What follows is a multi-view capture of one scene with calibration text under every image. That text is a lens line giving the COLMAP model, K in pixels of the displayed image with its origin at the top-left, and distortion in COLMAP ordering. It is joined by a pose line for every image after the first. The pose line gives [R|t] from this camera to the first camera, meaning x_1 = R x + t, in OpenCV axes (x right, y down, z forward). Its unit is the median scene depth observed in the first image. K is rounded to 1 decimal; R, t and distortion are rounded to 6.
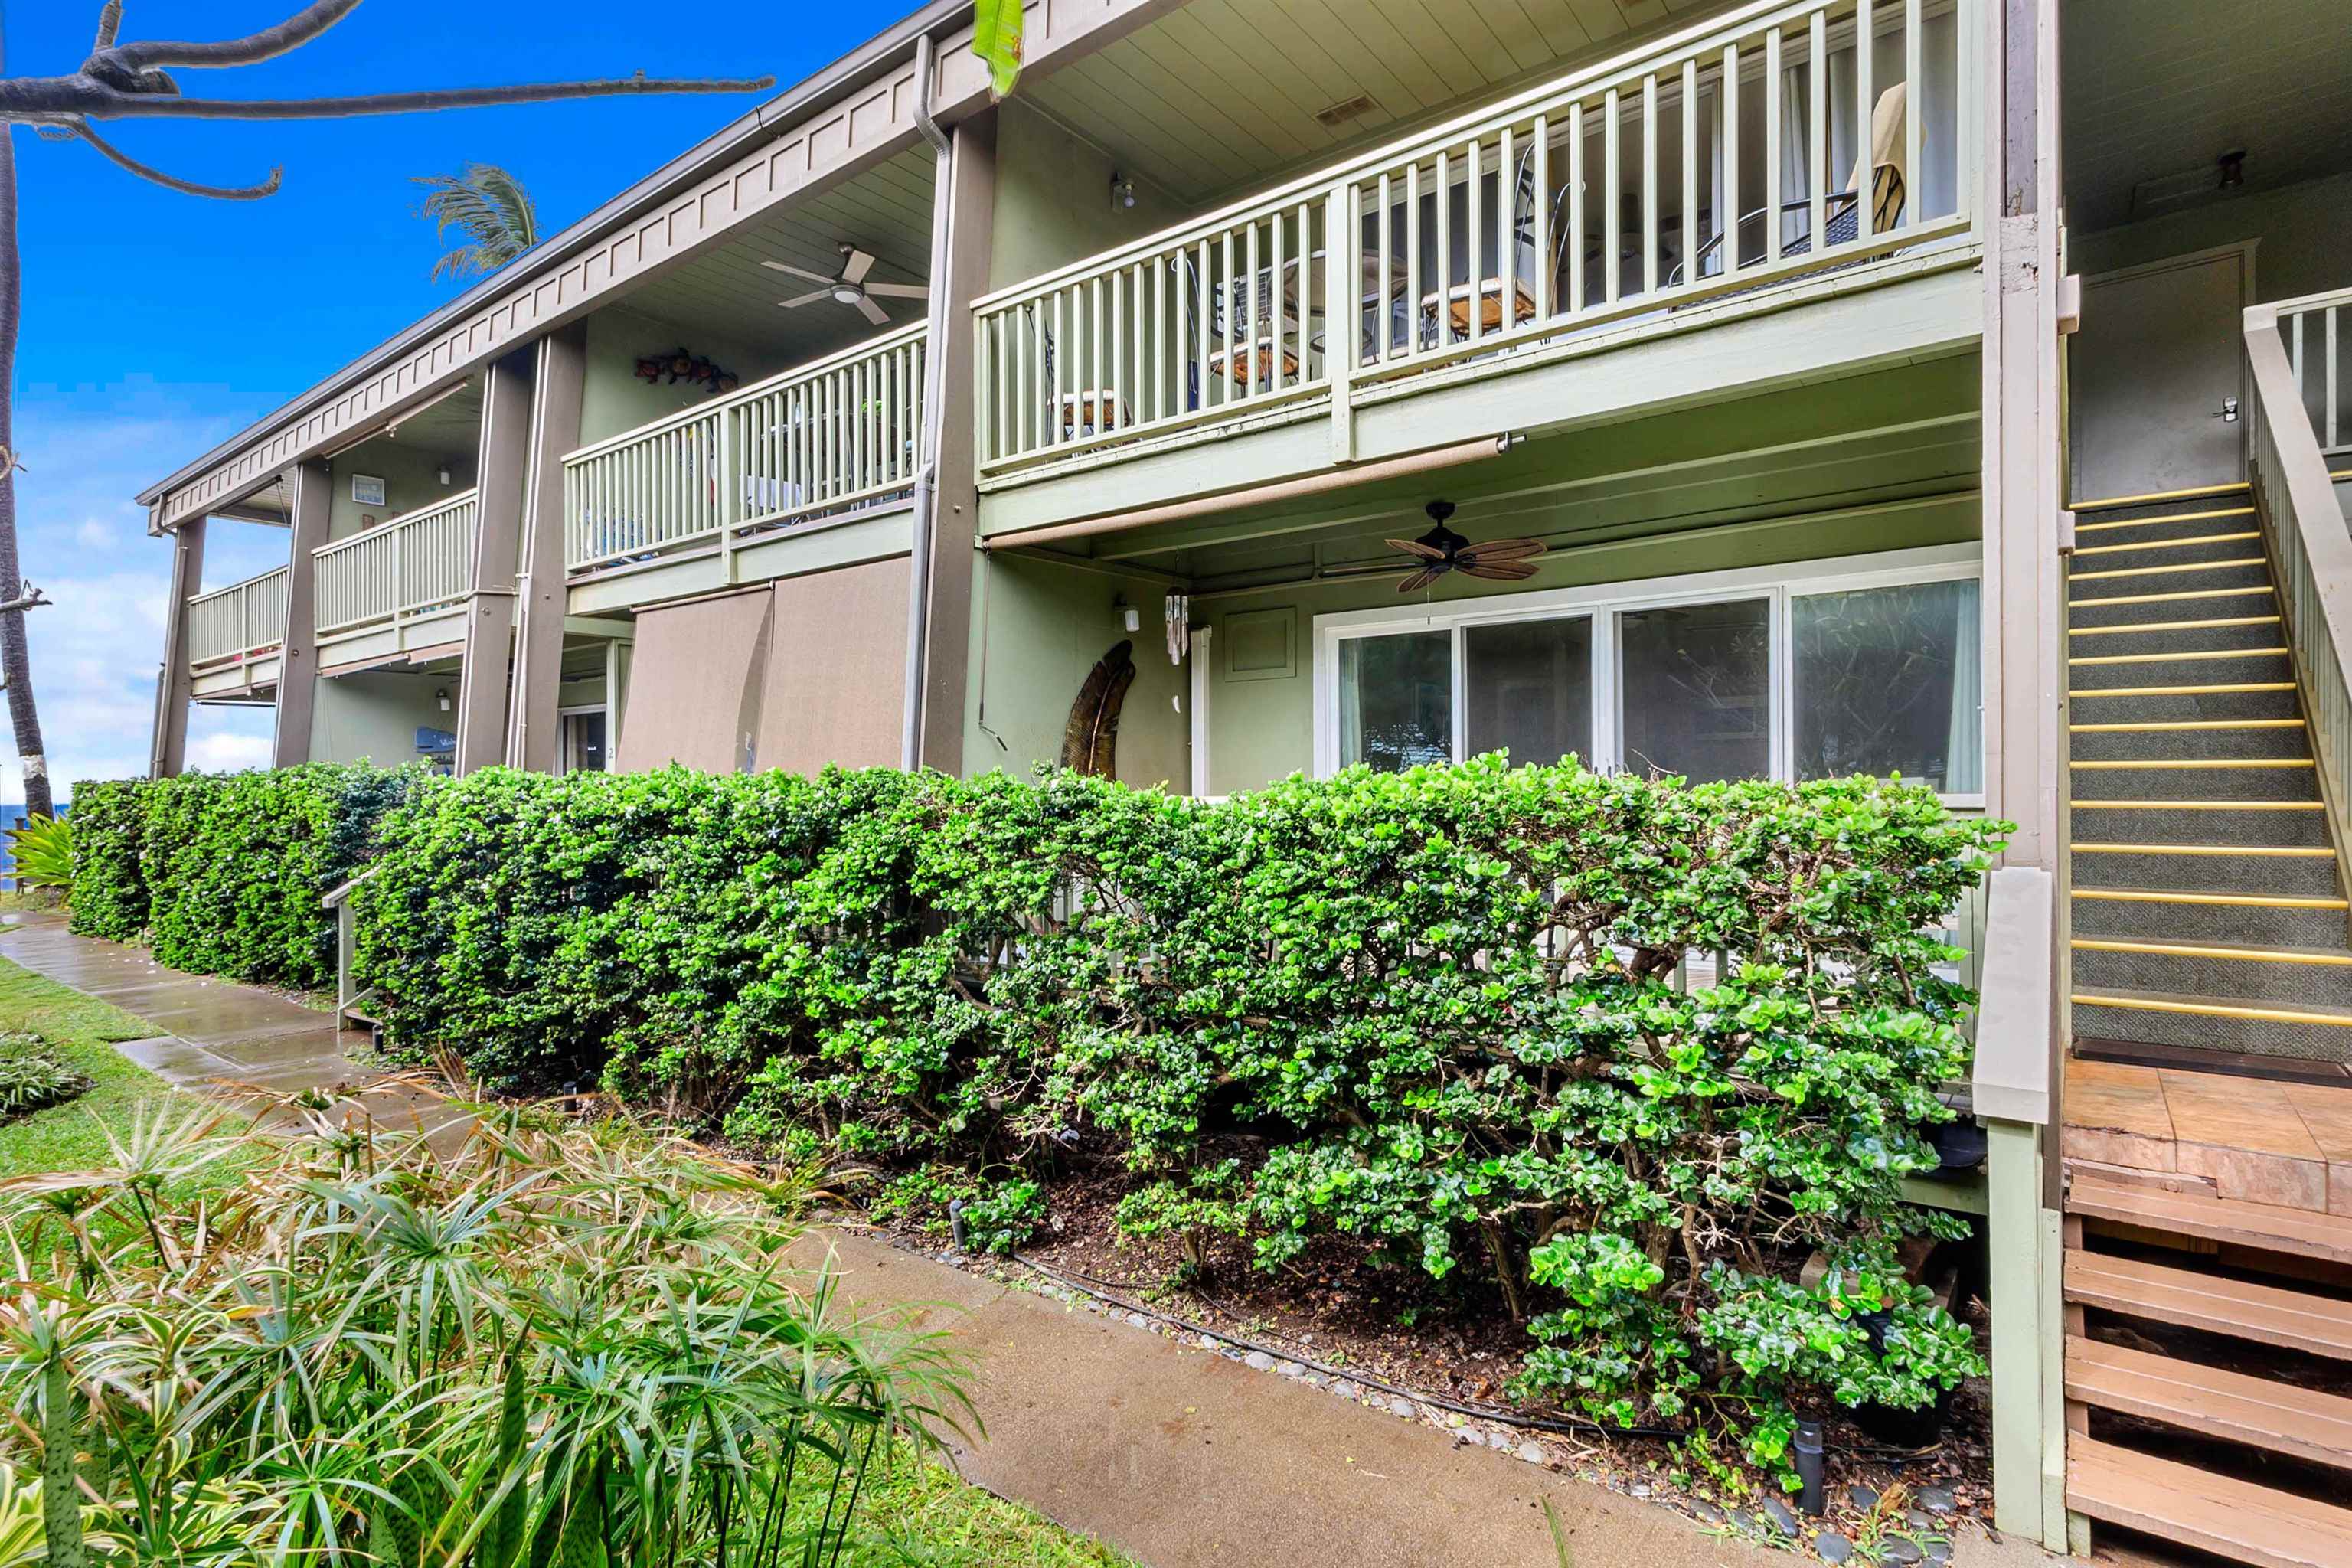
lens RADIAL K [[1163.3, 0, 1181.6], [0, 1163.3, 771.9], [0, 0, 1]] dist [0.005584, 0.002460]
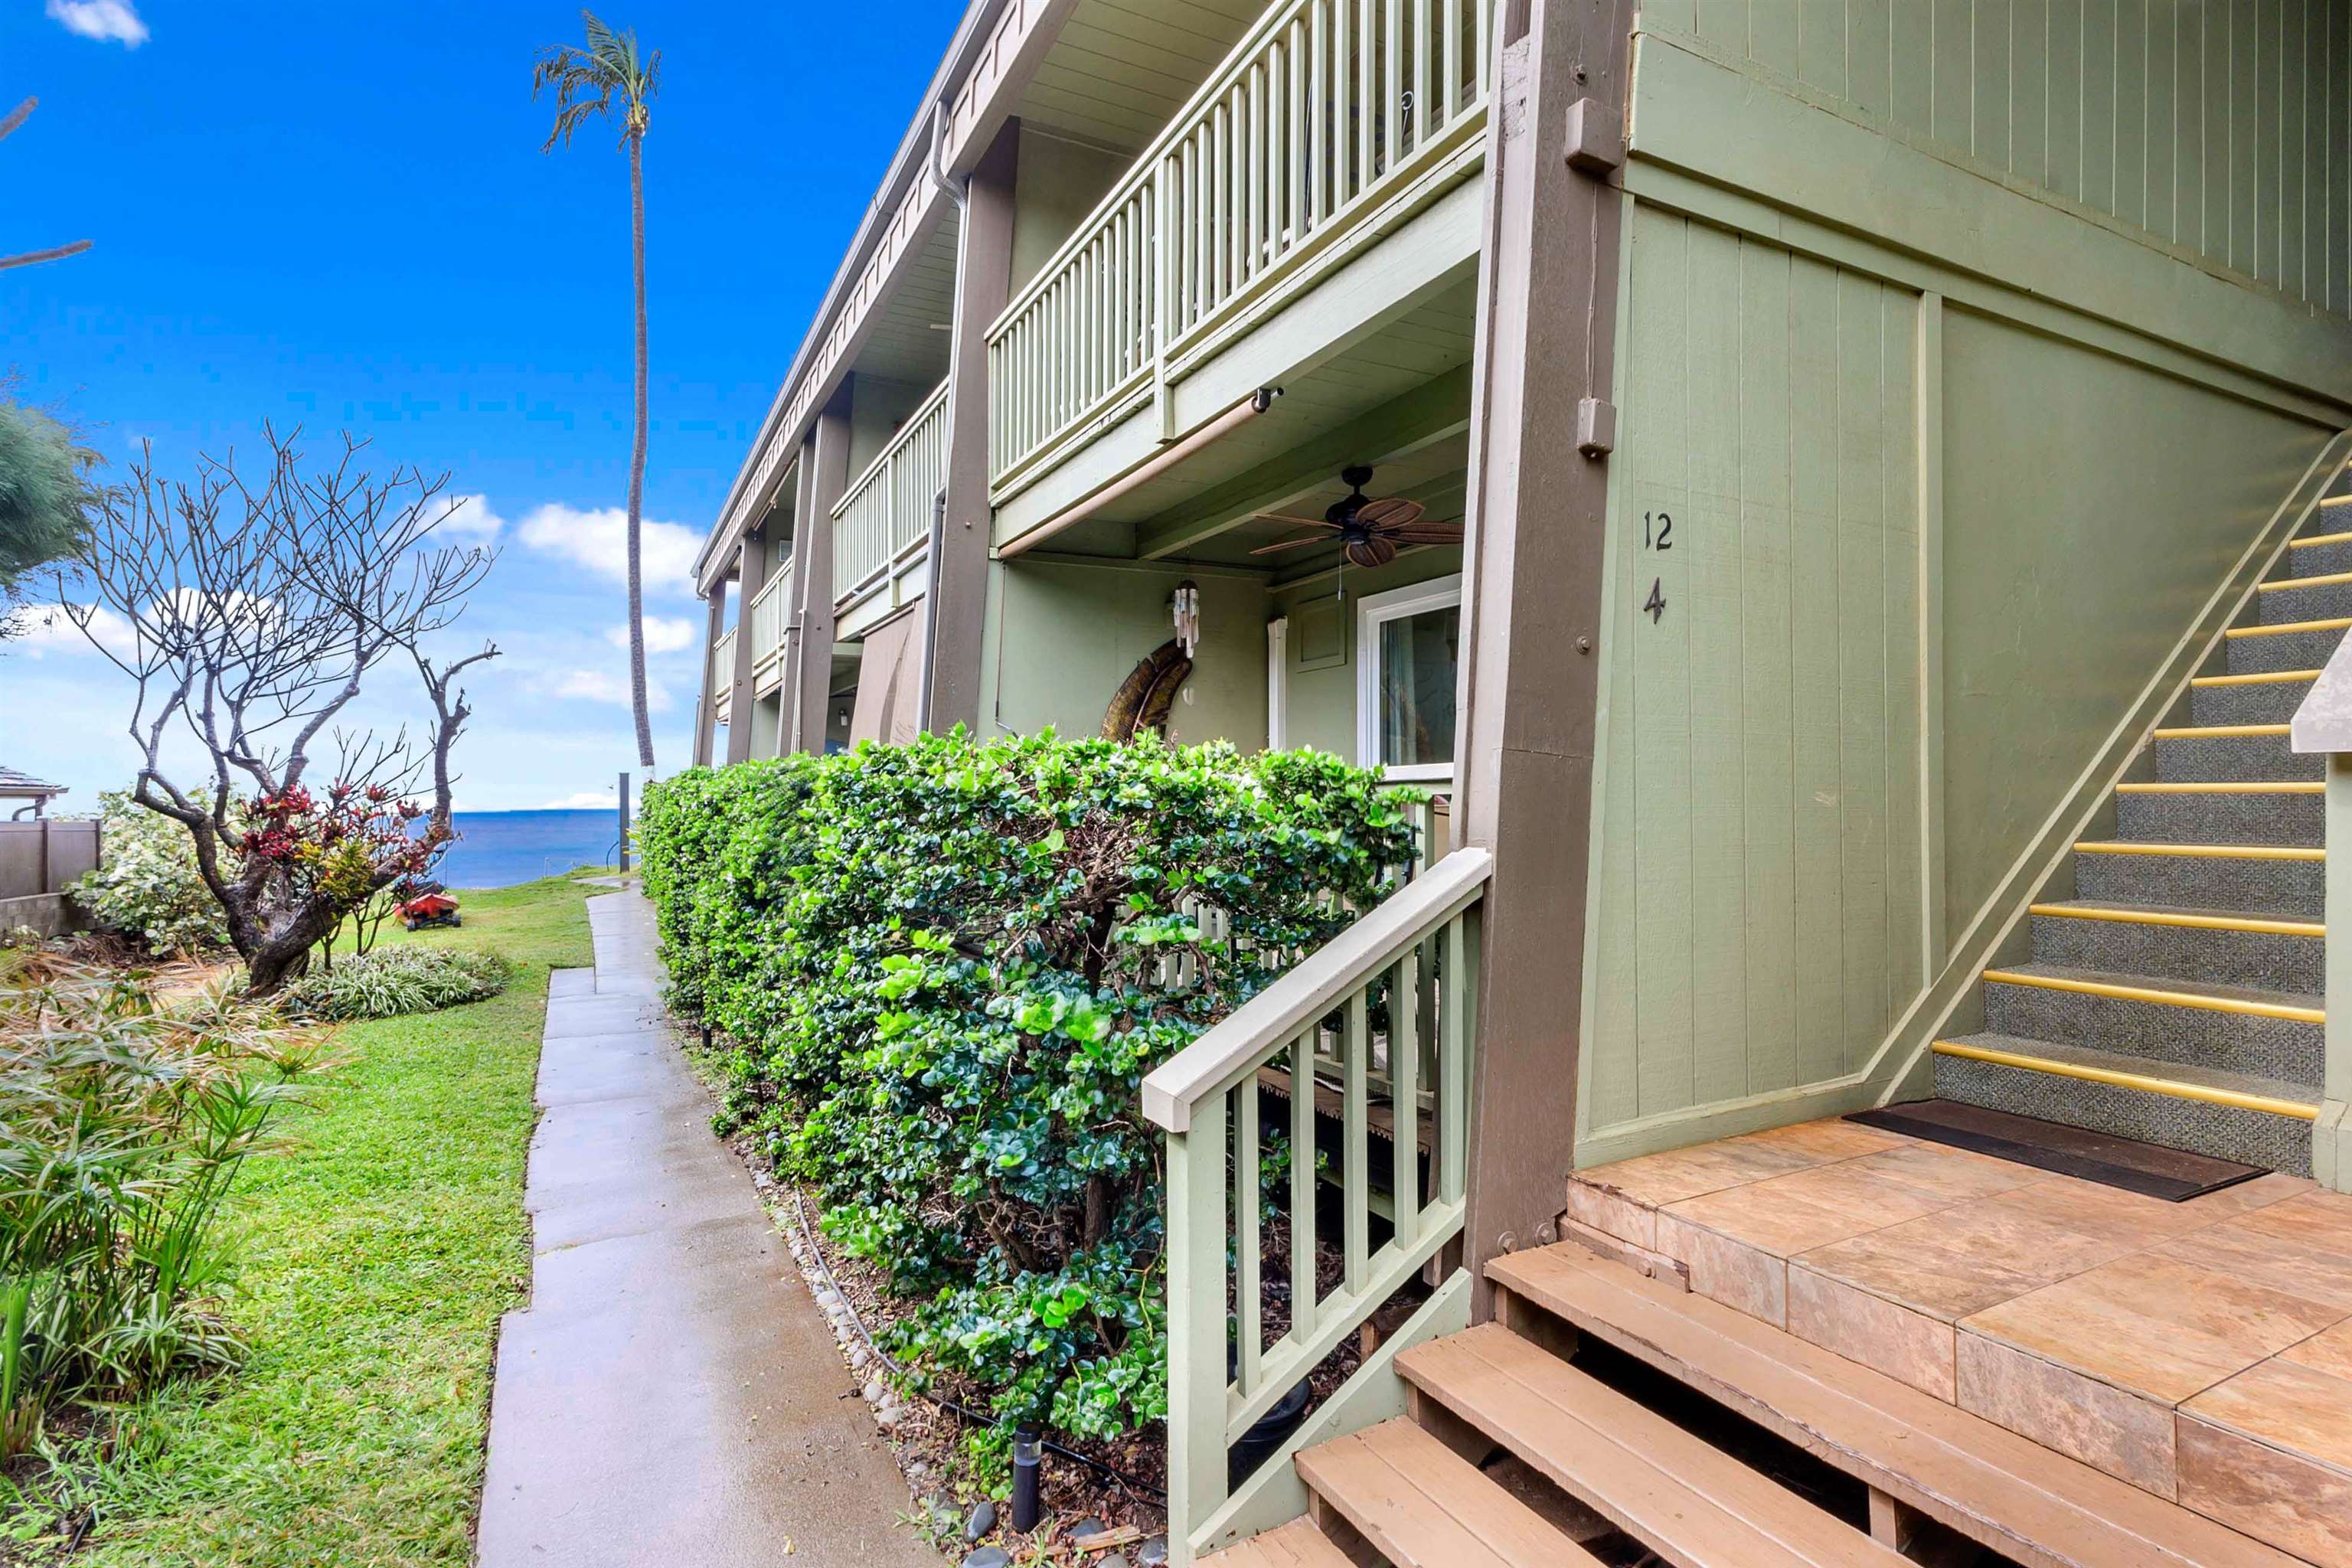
lens RADIAL K [[1163.3, 0, 1186.6], [0, 1163.3, 790.8], [0, 0, 1]] dist [0.005584, 0.002460]
pose [[0.905744, -0.001549, -0.423821, 0.382395], [0.004482, 0.999972, 0.005925, 0.015740], [0.423800, -0.007266, 0.905726, 0.079429]]
